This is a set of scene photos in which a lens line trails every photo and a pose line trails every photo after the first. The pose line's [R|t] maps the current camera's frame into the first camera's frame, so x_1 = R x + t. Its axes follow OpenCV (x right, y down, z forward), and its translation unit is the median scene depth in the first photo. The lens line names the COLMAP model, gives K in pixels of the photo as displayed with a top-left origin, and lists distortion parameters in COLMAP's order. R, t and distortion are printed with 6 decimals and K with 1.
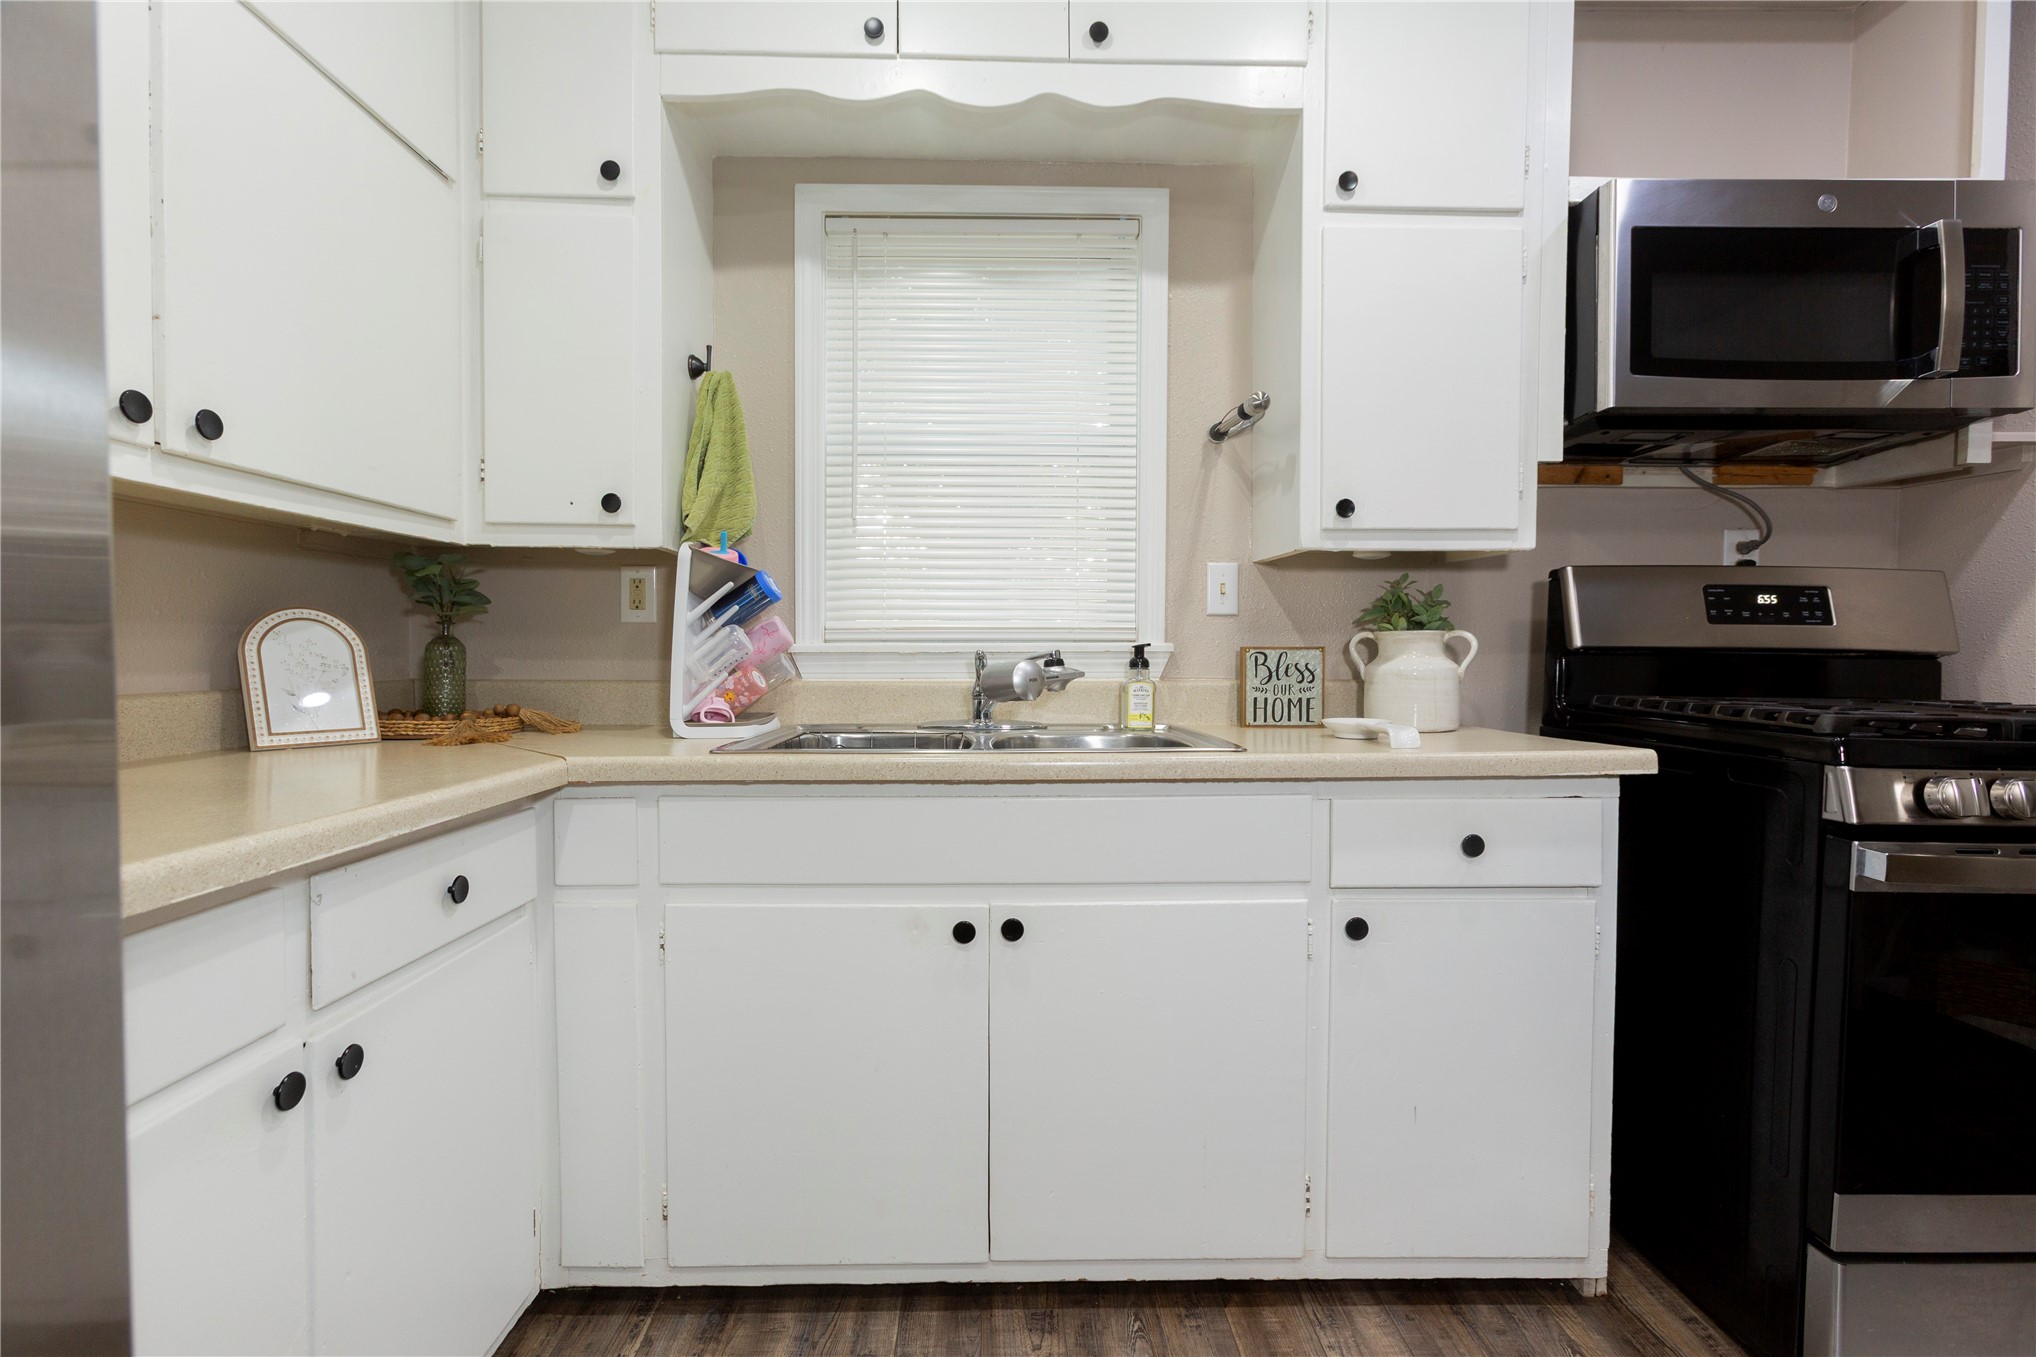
lens RADIAL K [[914.1, 0, 1018.0], [0, 914.1, 678.5], [0, 0, 1]] dist [-0.000914, 0.000219]
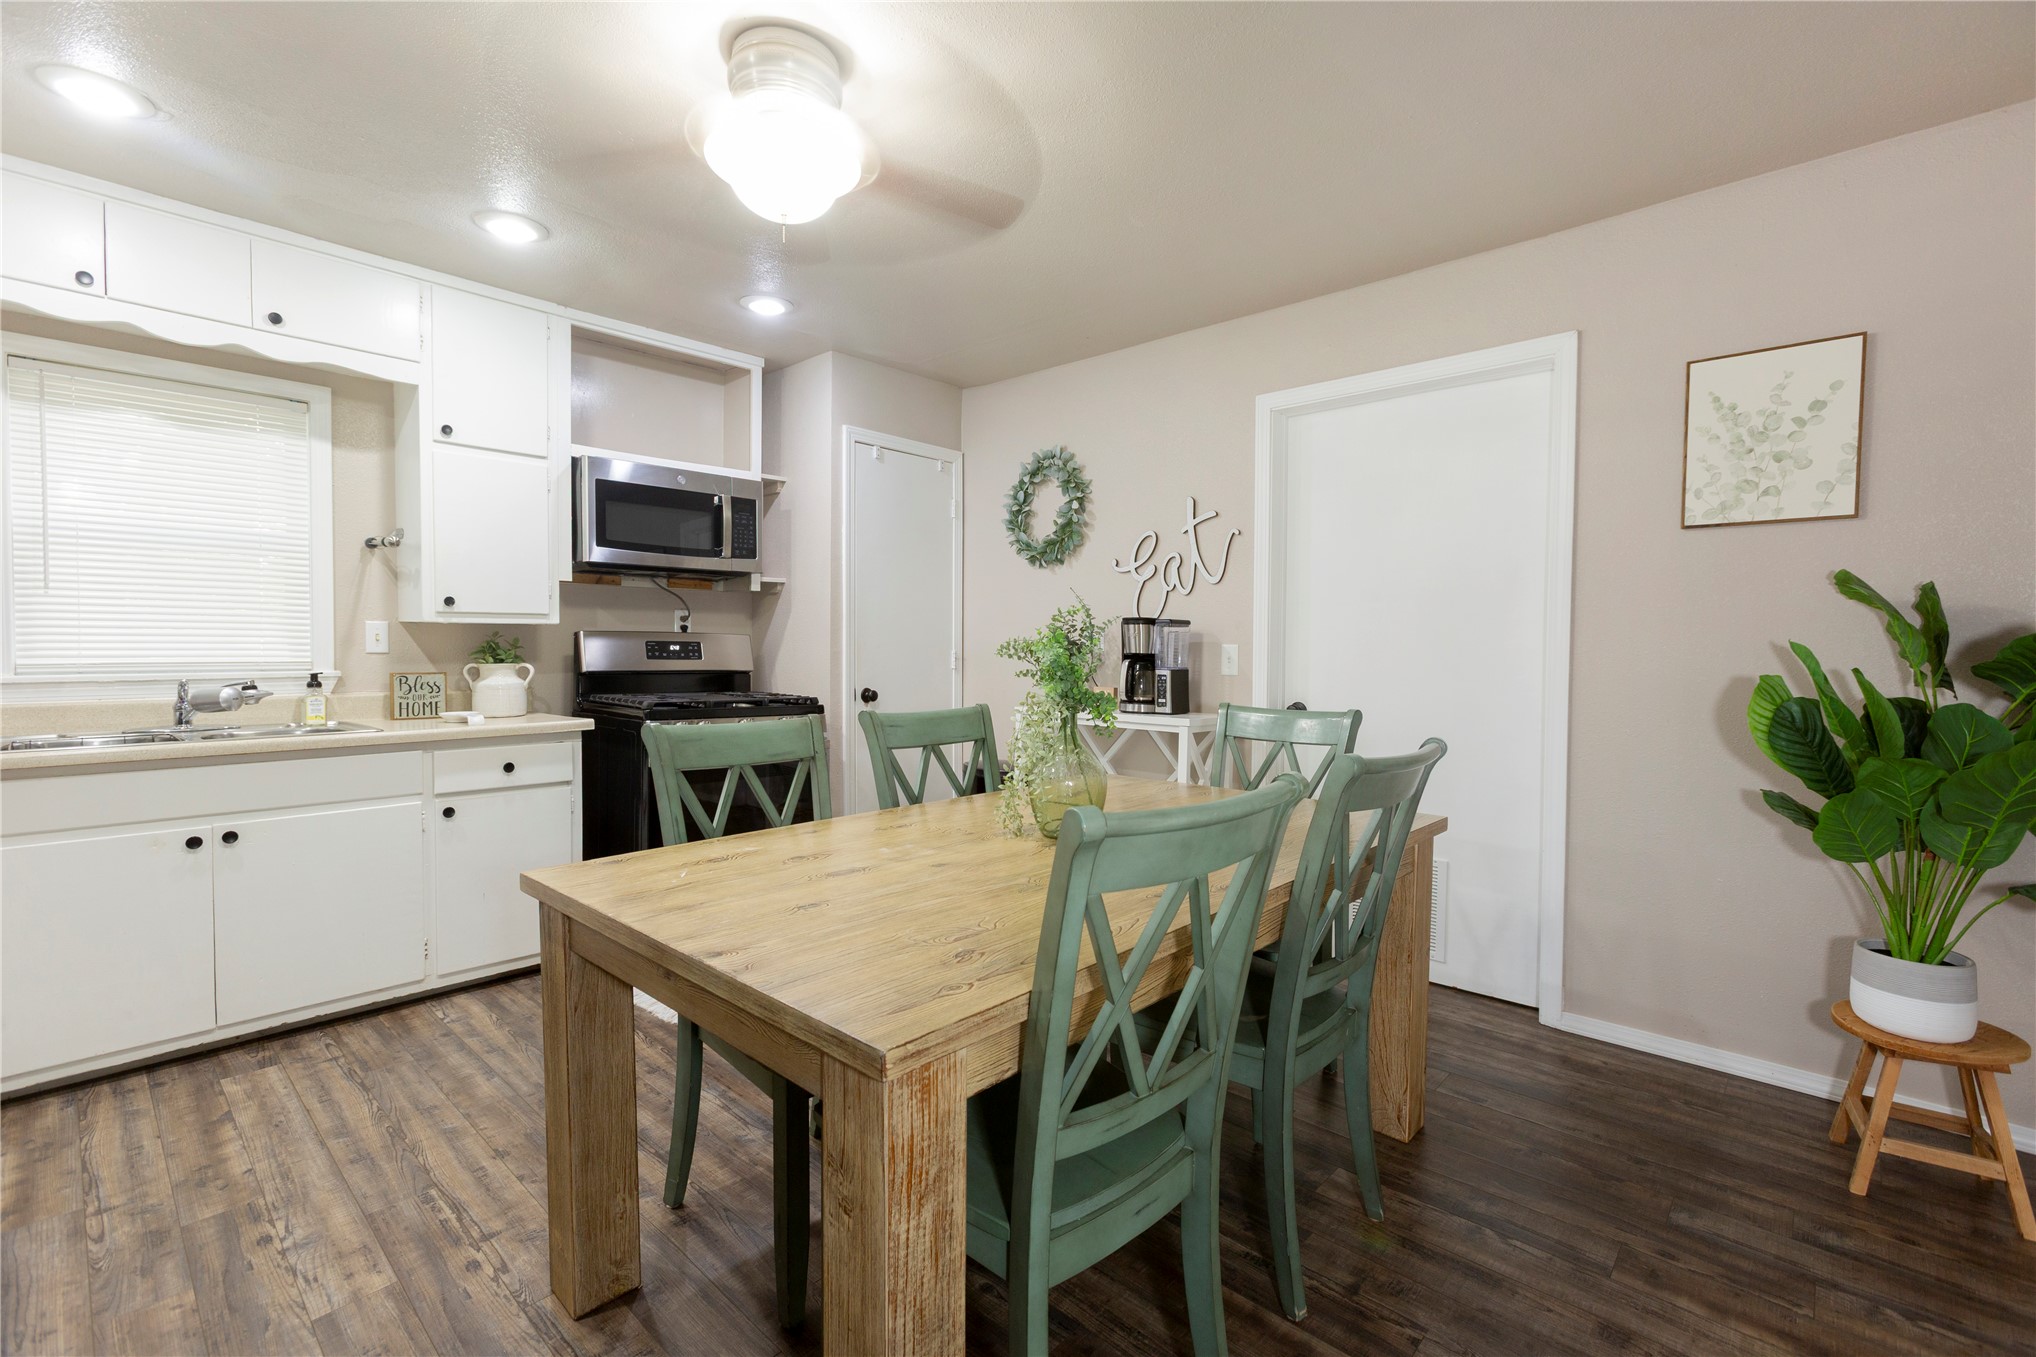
lens RADIAL K [[896.2, 0, 1023.0], [0, 896.2, 670.9], [0, 0, 1]] dist [-0.001883, 0.000932]
pose [[0.696659, -0.019030, 0.717150, -0.141310], [0.016430, 0.999809, 0.010570, -0.039946], [-0.717214, 0.004419, 0.696839, -1.093316]]
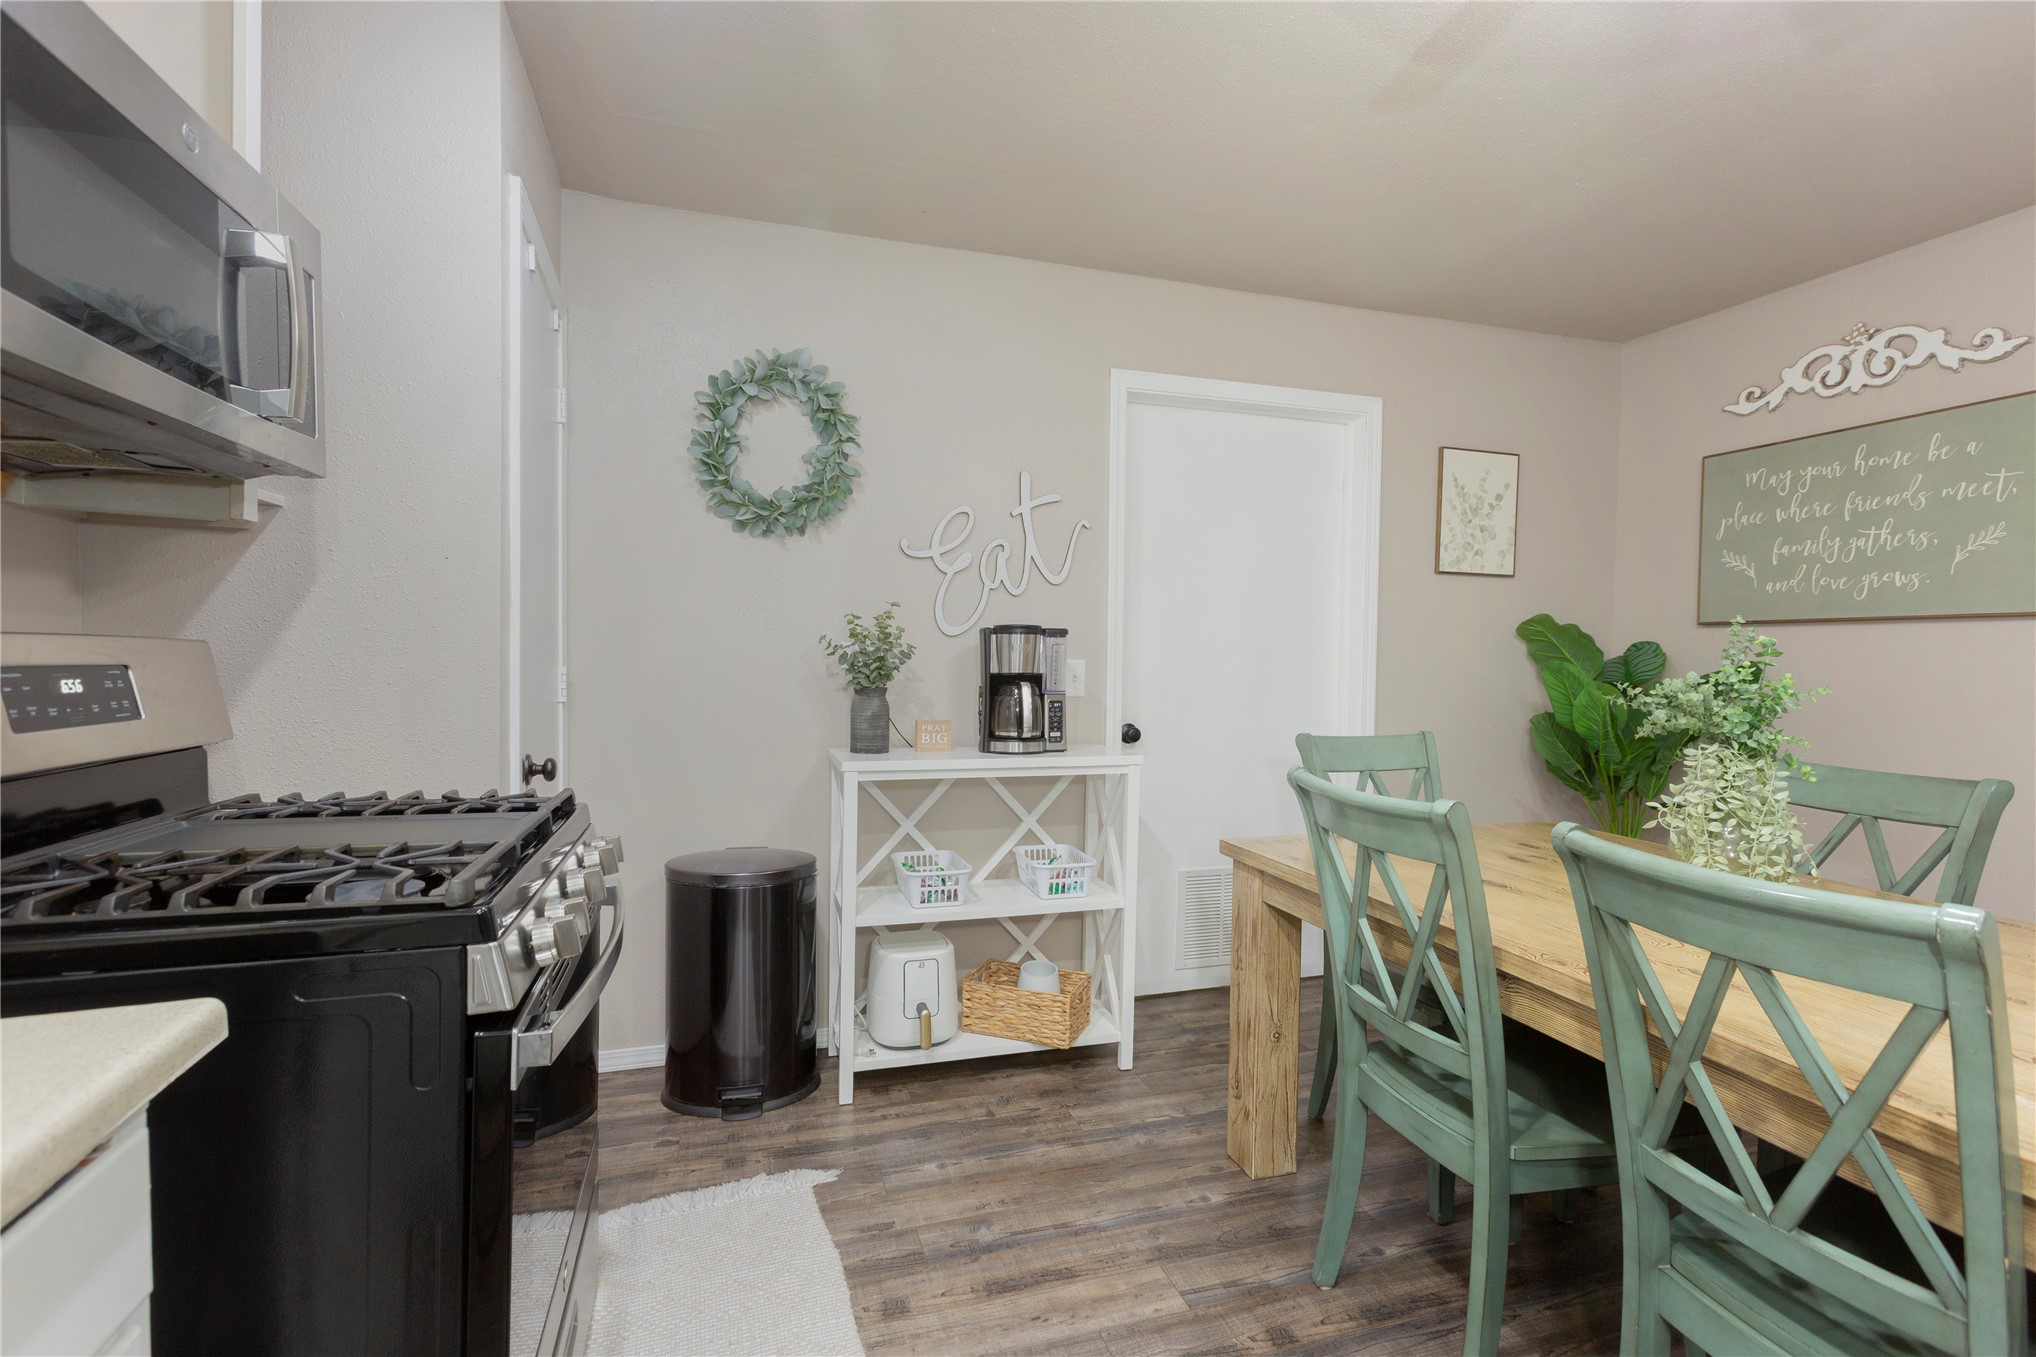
lens RADIAL K [[914.1, 0, 1018.0], [0, 914.1, 678.5], [0, 0, 1]] dist [-0.000914, 0.000219]
pose [[-0.273335, -0.034744, 0.961291, 0.017053], [0.016093, 0.999042, 0.040684, -0.107003], [-0.961784, 0.026591, -0.272515, 0.529753]]
